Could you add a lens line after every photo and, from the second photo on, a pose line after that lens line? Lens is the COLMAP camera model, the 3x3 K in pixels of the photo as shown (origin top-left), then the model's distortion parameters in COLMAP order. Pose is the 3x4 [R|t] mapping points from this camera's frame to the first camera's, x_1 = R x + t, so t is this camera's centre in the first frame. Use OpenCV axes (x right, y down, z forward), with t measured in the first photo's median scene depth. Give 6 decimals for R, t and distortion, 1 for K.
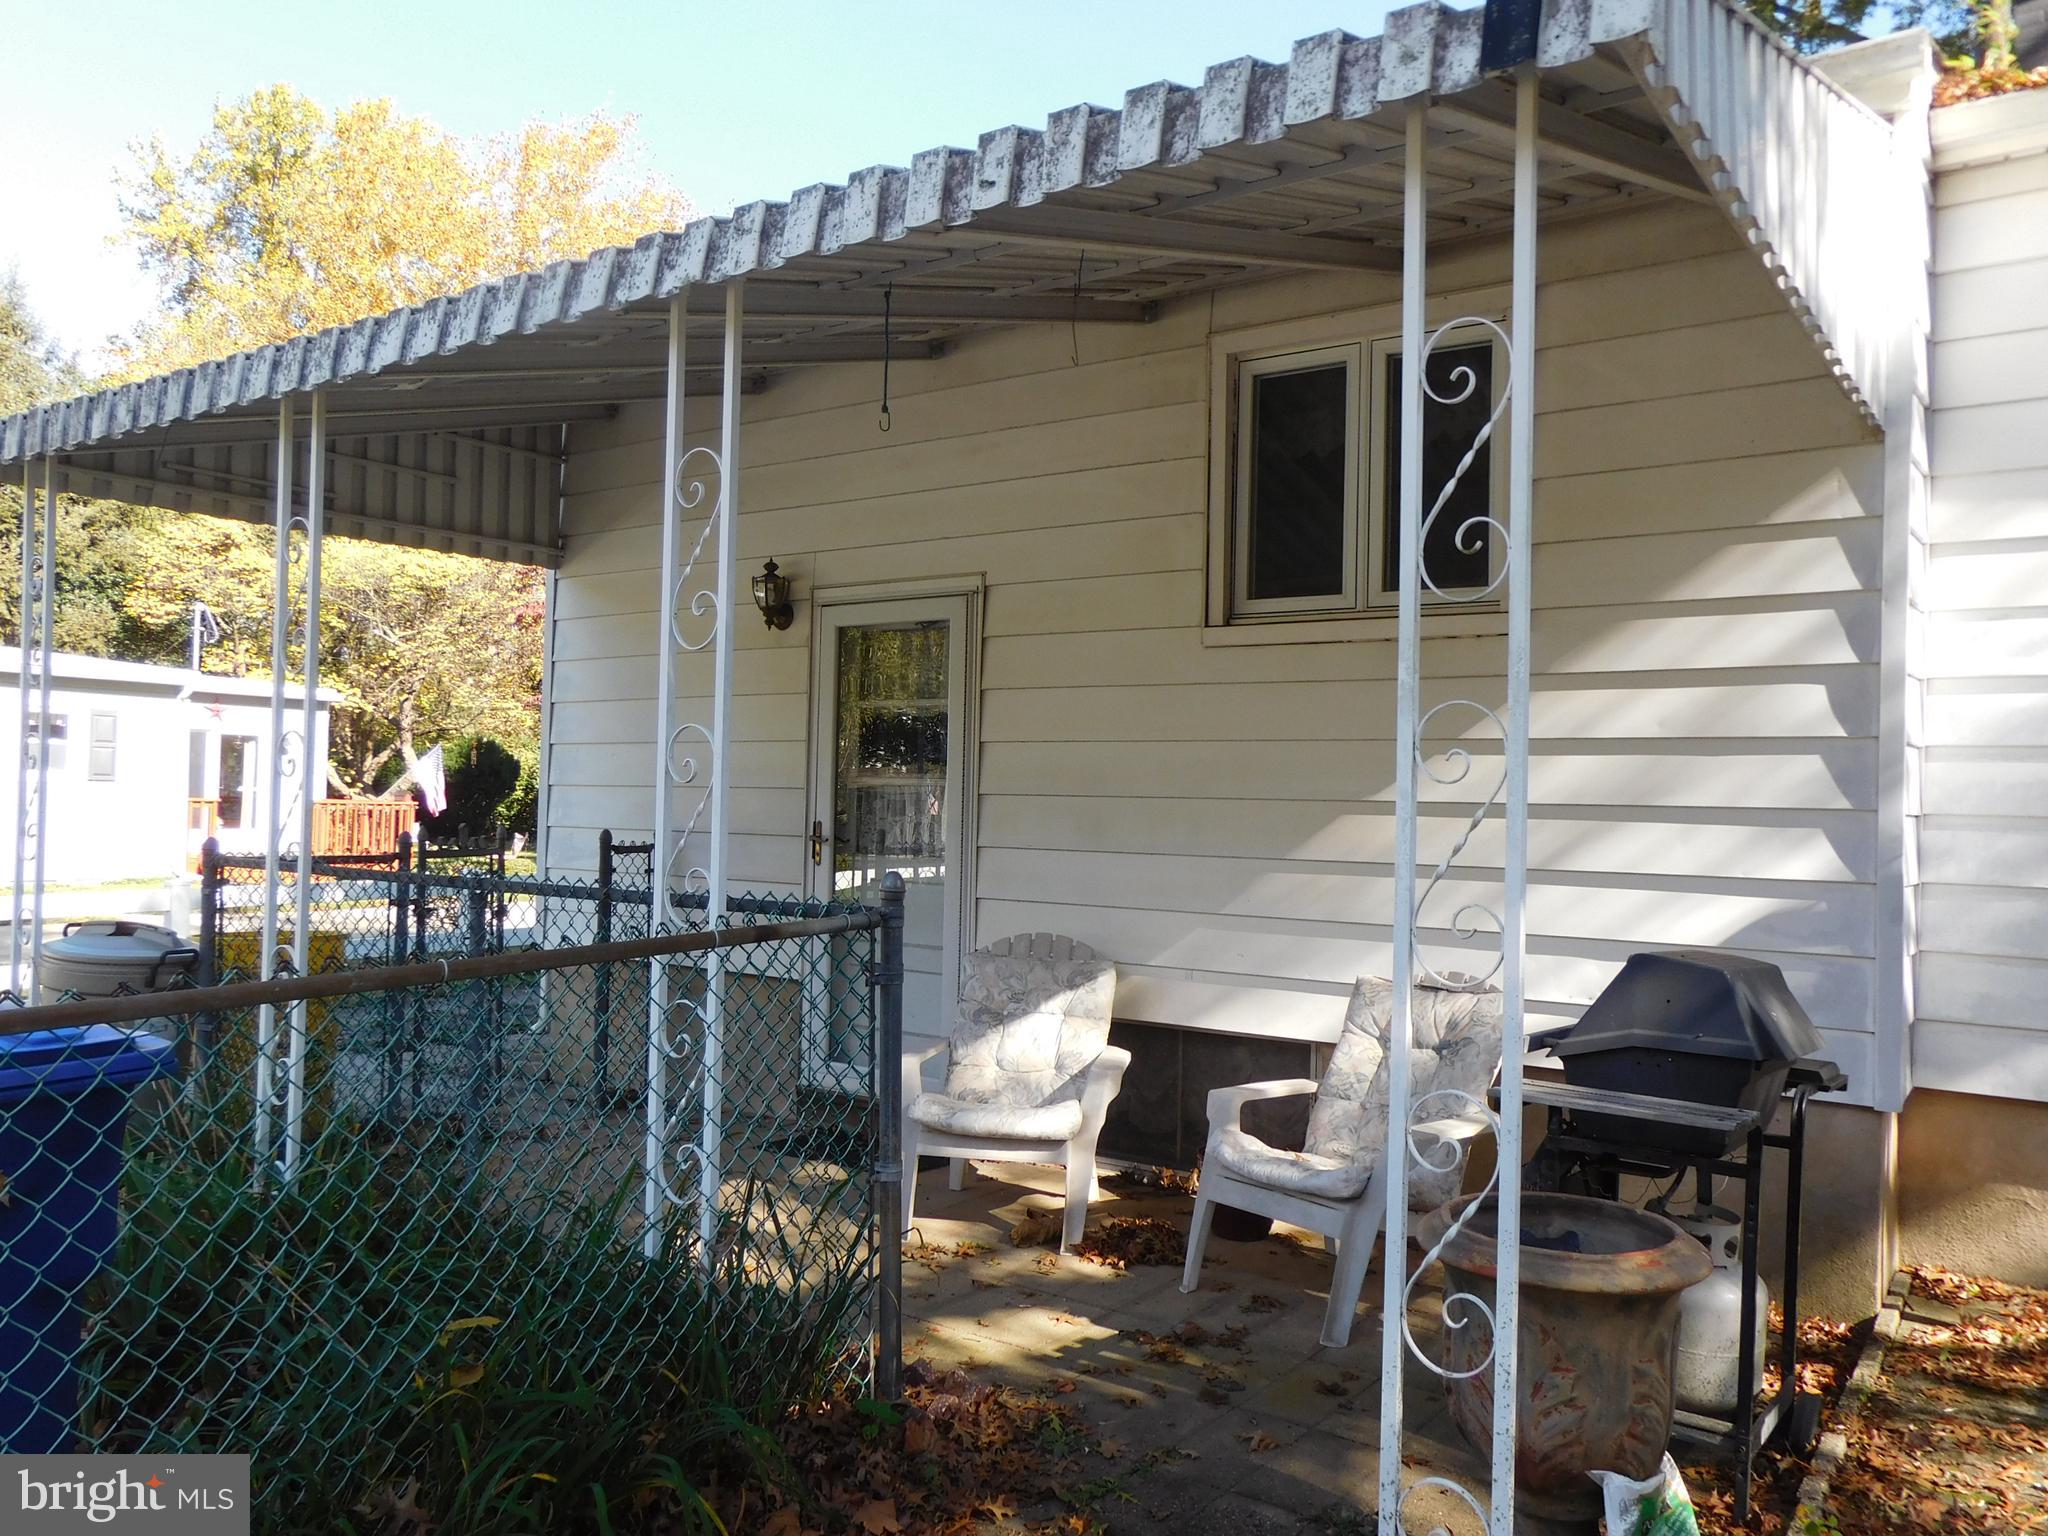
lens RADIAL K [[1586.8, 0, 1024.0], [0, 1586.8, 768.0], [0, 0, 1]] dist [-0.040289, 0.116393]
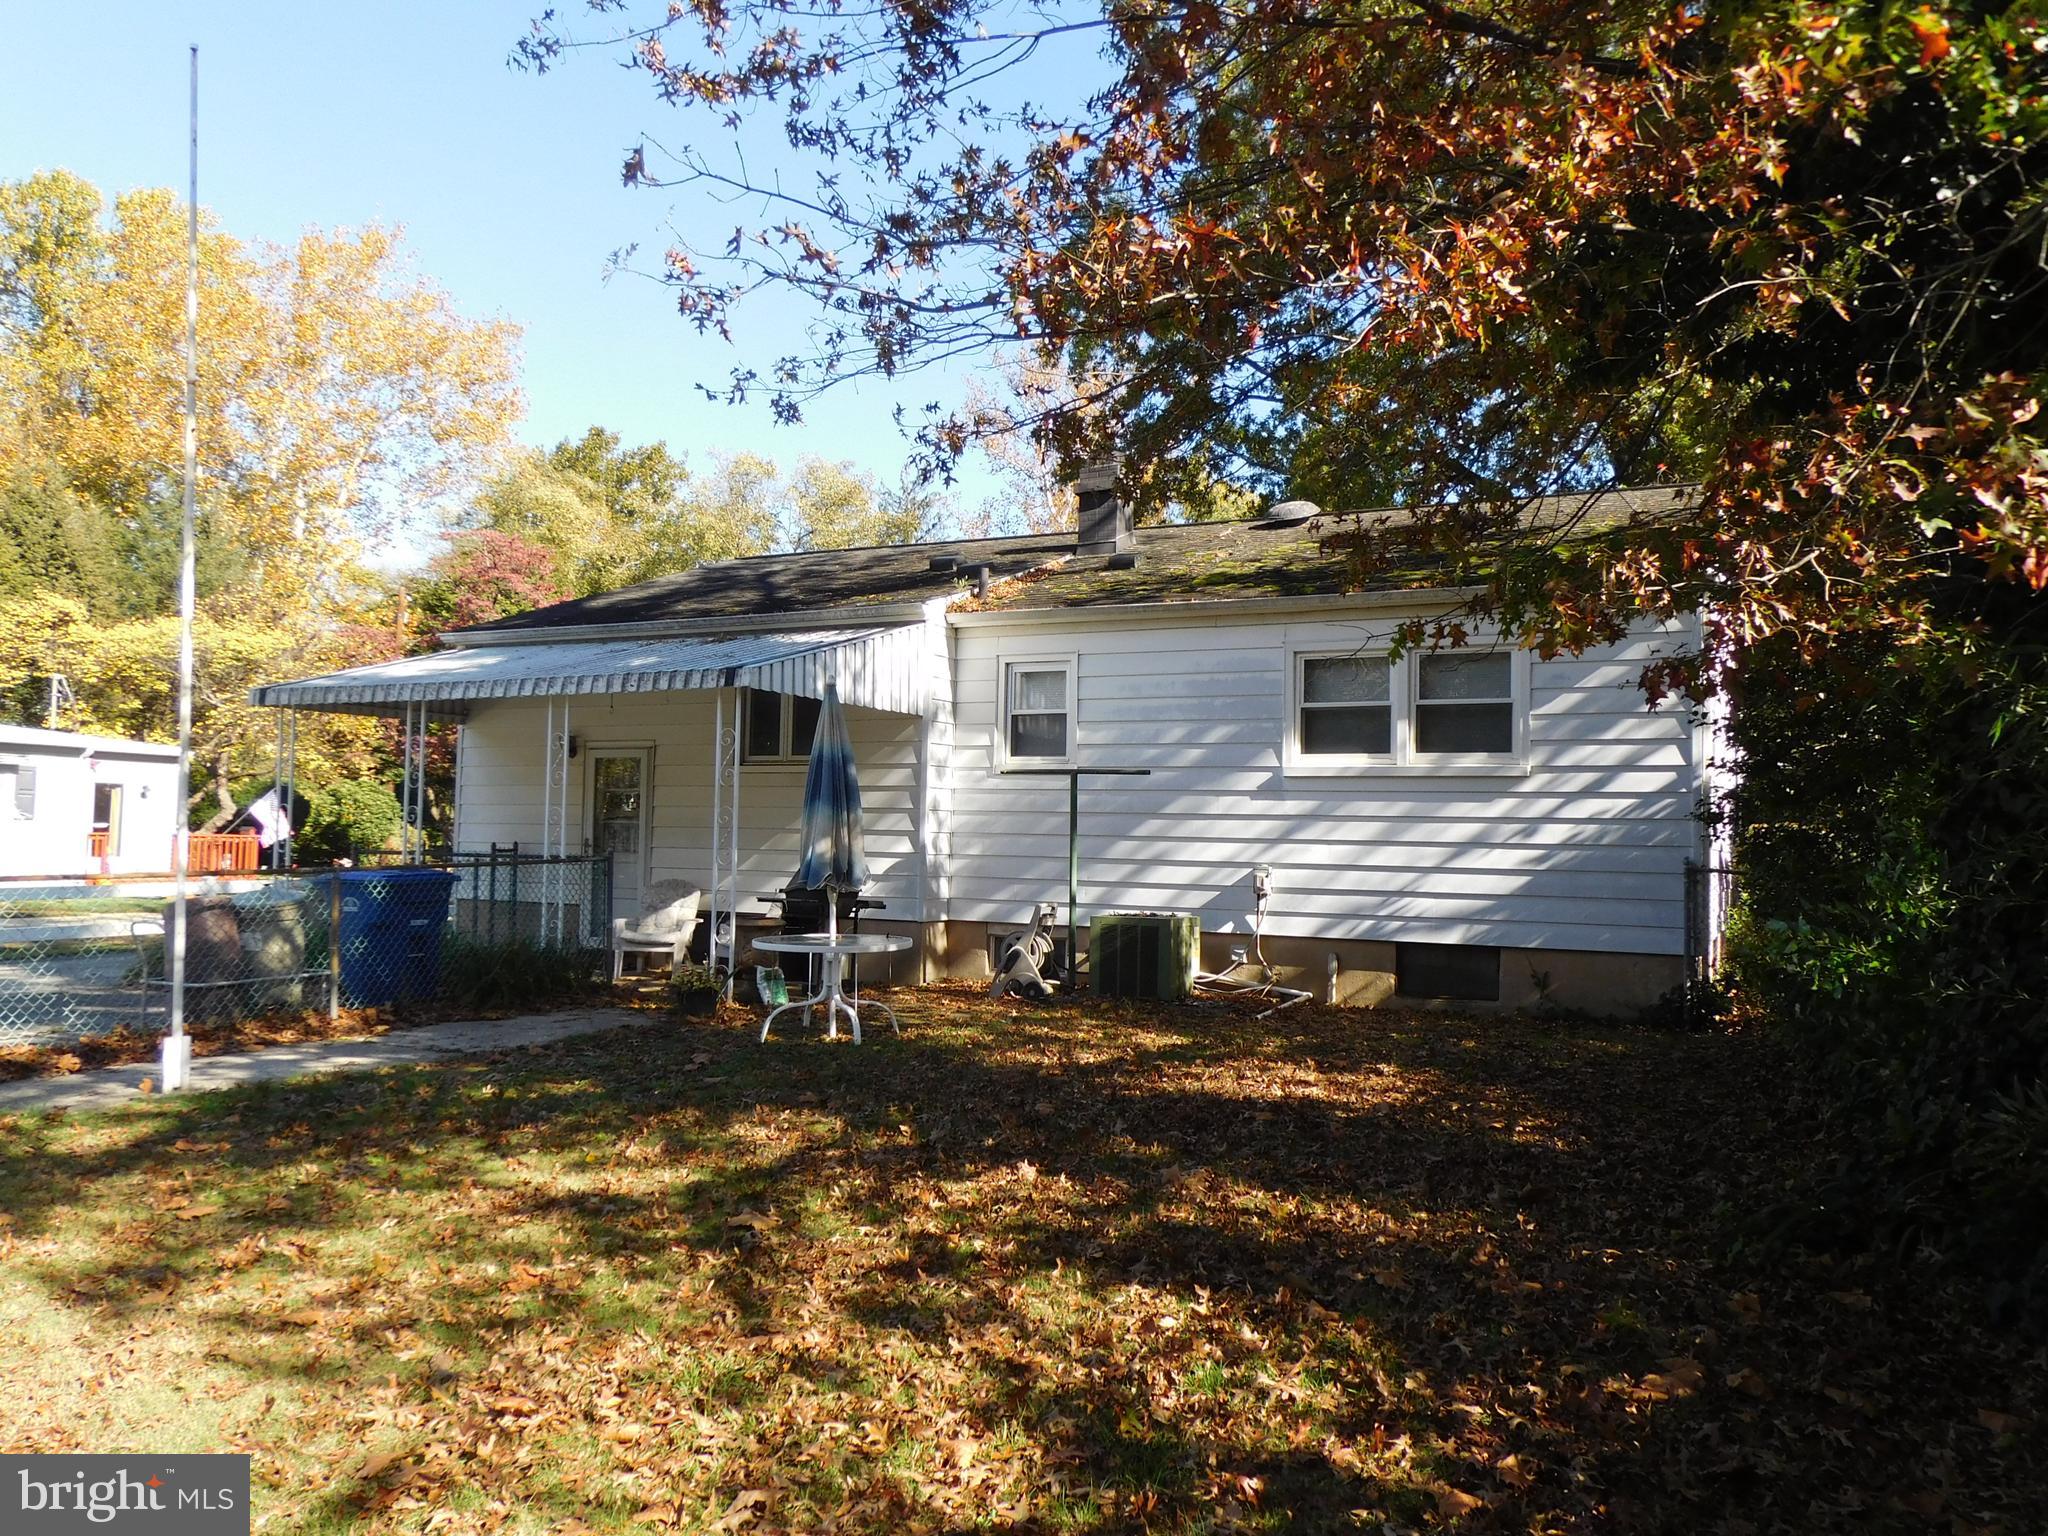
lens RADIAL K [[1586.8, 0, 1024.0], [0, 1586.8, 768.0], [0, 0, 1]] dist [-0.040289, 0.116393]
pose [[0.988608, 0.003142, 0.150483, 0.037188], [0.000040, 0.999777, -0.021139, -0.004984], [-0.150516, 0.020905, 0.988387, -0.334324]]
